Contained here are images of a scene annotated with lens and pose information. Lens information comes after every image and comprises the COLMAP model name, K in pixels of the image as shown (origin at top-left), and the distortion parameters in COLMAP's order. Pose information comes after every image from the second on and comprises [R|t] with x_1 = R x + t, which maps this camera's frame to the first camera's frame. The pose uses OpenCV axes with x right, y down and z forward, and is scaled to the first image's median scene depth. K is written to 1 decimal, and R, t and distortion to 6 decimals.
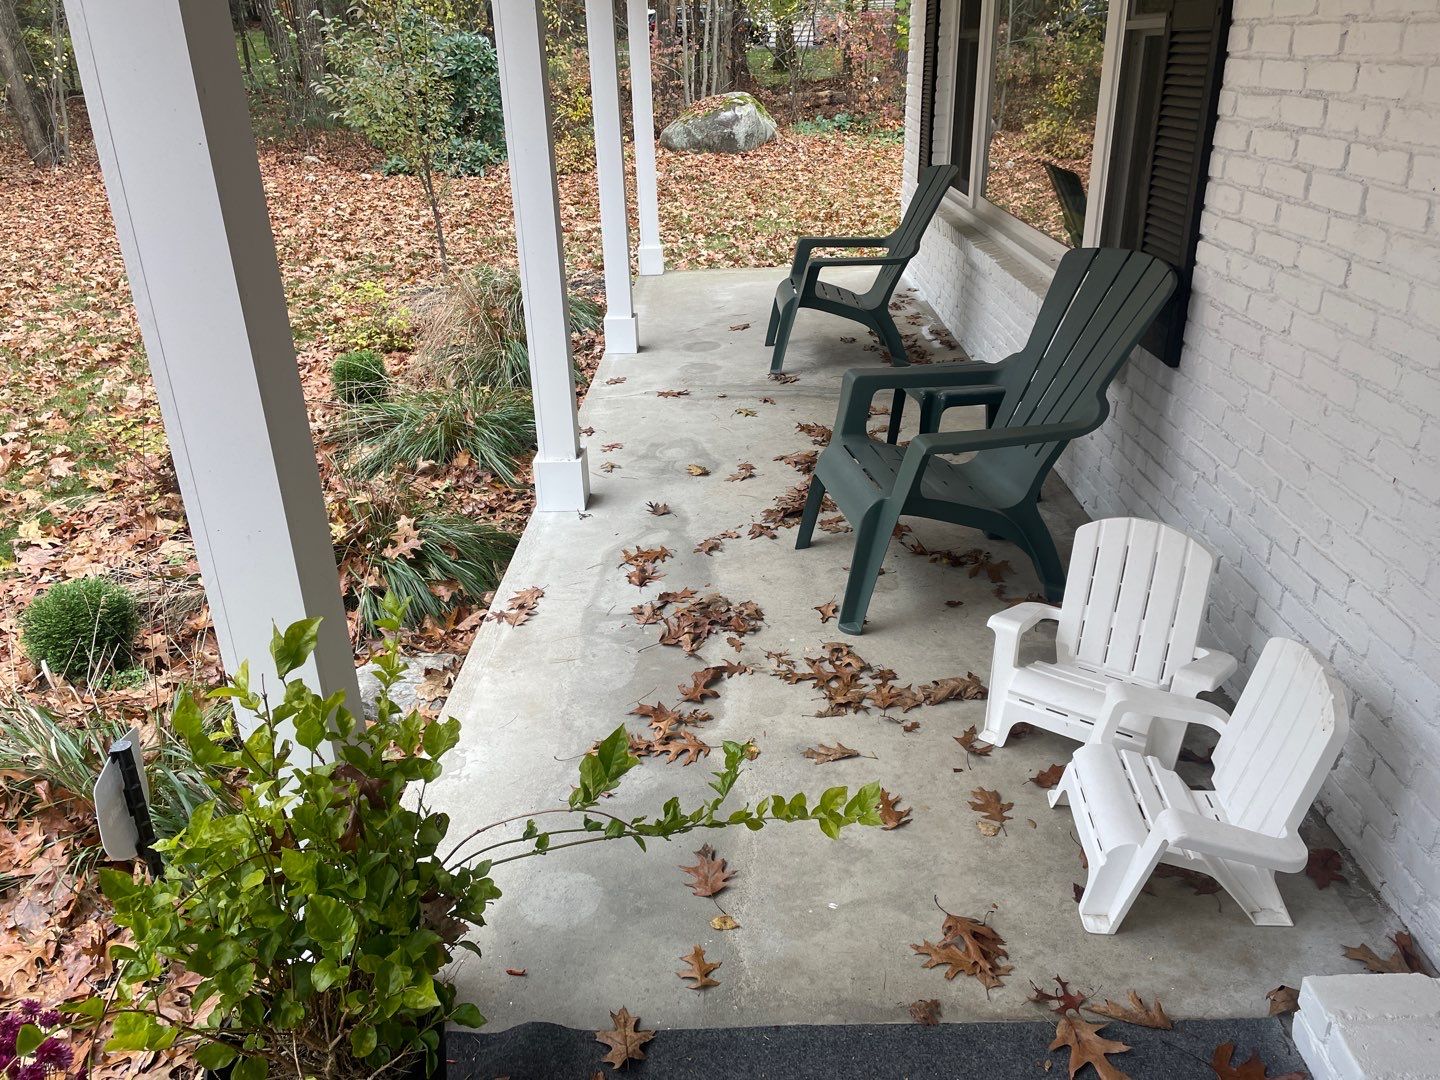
lens RADIAL K [[1104.1, 0, 714.0], [0, 1104.1, 543.1], [0, 0, 1]] dist [0.089451, -0.032948]
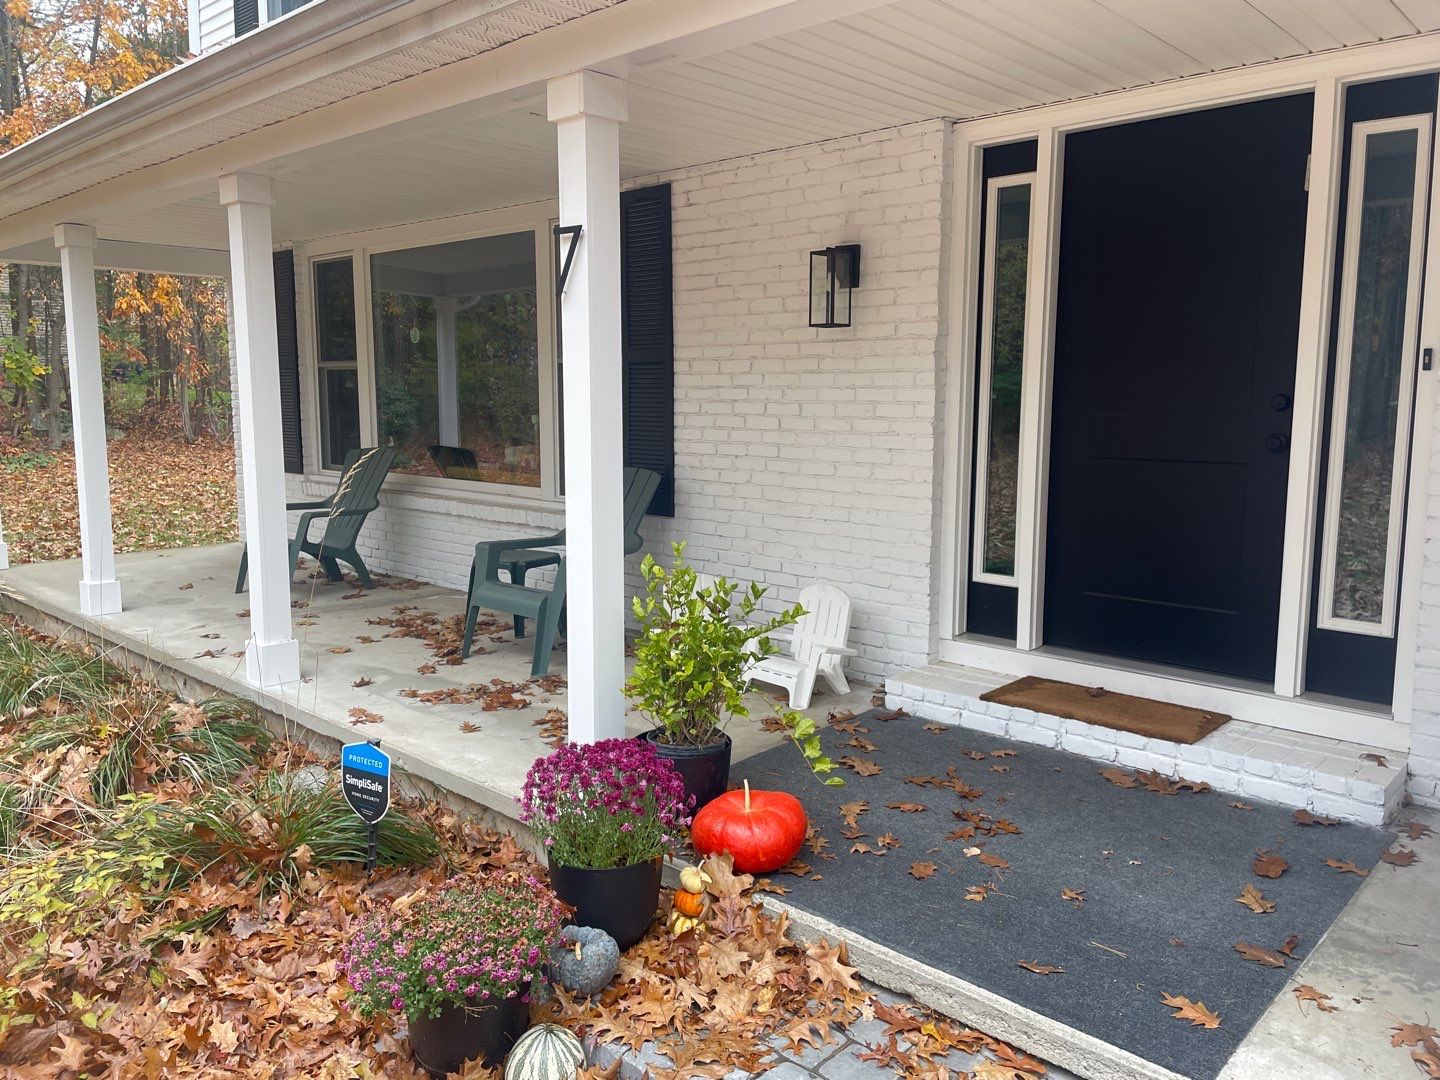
lens RADIAL K [[1104.1, 0, 719.9], [0, 1104.1, 547.5], [0, 0, 1]] dist [0.089451, -0.032948]
pose [[0.704514, -0.090376, 0.703912, -0.446518], [0.279489, 0.947037, -0.158137, 0.109808], [-0.652339, 0.308145, 0.692460, -0.187157]]
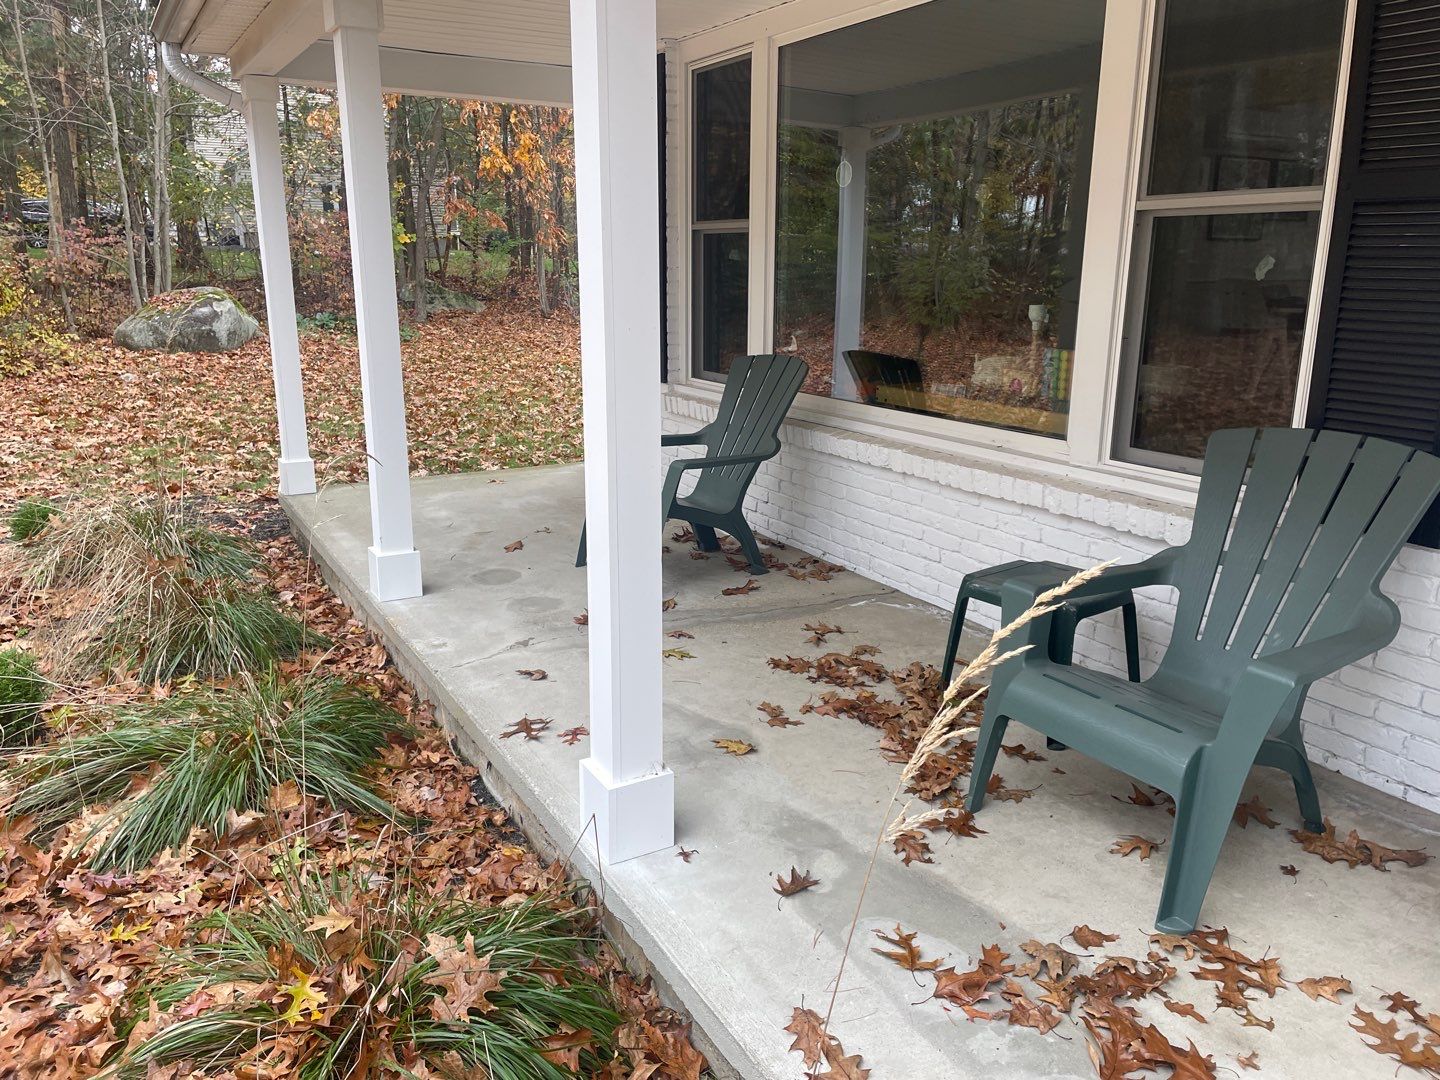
lens RADIAL K [[1104.1, 0, 762.1], [0, 1104.1, 557.3], [0, 0, 1]] dist [0.089451, -0.032948]
pose [[0.861846, -0.114113, 0.494166, -0.251734], [0.187957, 0.976842, -0.102232, -0.079554], [-0.471056, 0.180990, 0.863336, 0.234736]]
